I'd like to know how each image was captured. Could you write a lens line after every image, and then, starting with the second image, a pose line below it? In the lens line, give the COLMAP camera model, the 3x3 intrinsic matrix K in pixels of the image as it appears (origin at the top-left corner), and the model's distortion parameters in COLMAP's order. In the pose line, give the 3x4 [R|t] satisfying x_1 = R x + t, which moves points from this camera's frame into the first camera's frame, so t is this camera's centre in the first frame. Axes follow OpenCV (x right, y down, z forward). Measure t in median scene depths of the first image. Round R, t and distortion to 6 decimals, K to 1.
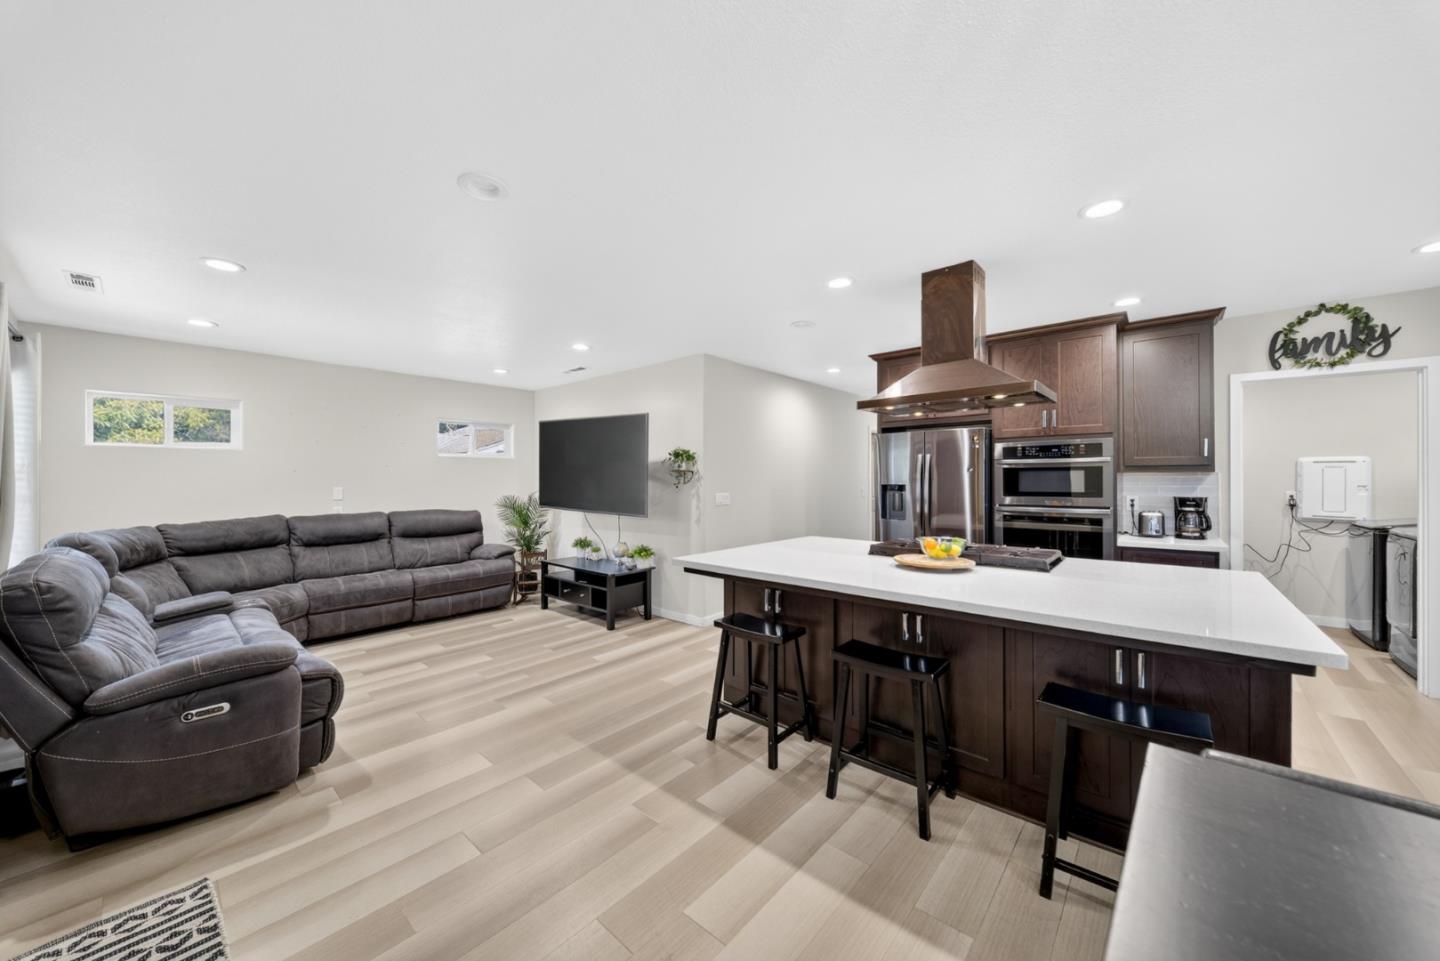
lens RADIAL K [[510.7, 0, 721.6], [0, 510.7, 471.1], [0, 0, 1]] dist [-0.000369, -0.002326]
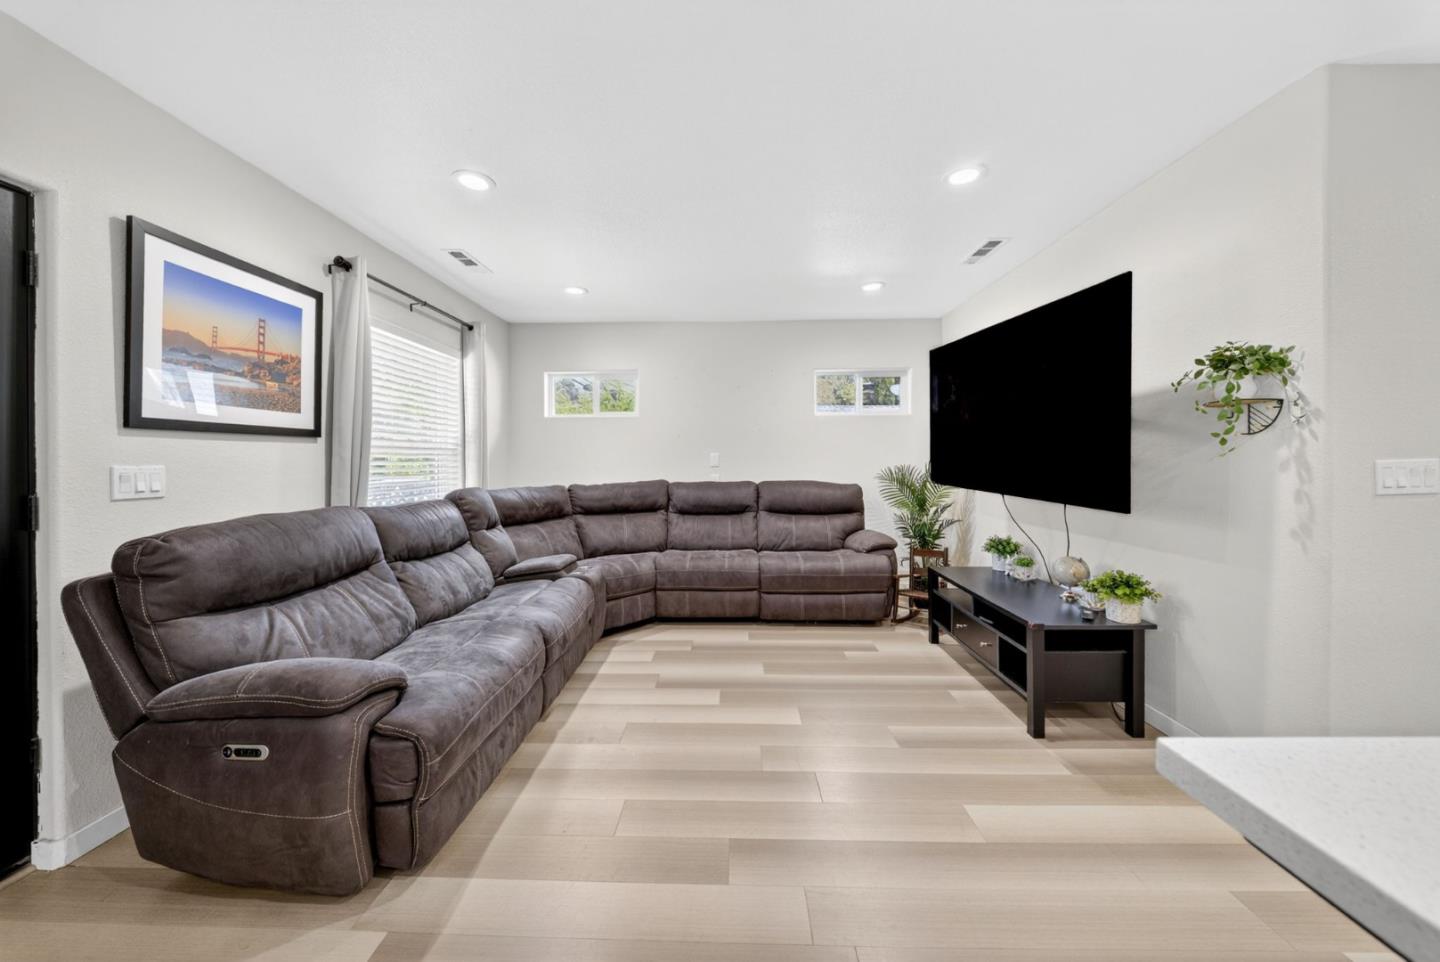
lens RADIAL K [[507.7, 0, 718.4], [0, 507.7, 458.4], [0, 0, 1]] dist [-0.001094, -0.000333]
pose [[0.634329, -0.000340, -0.773063, -0.031142], [0.015453, 0.999806, 0.012240, 0.031808], [0.772909, -0.019710, 0.634211, 0.439168]]
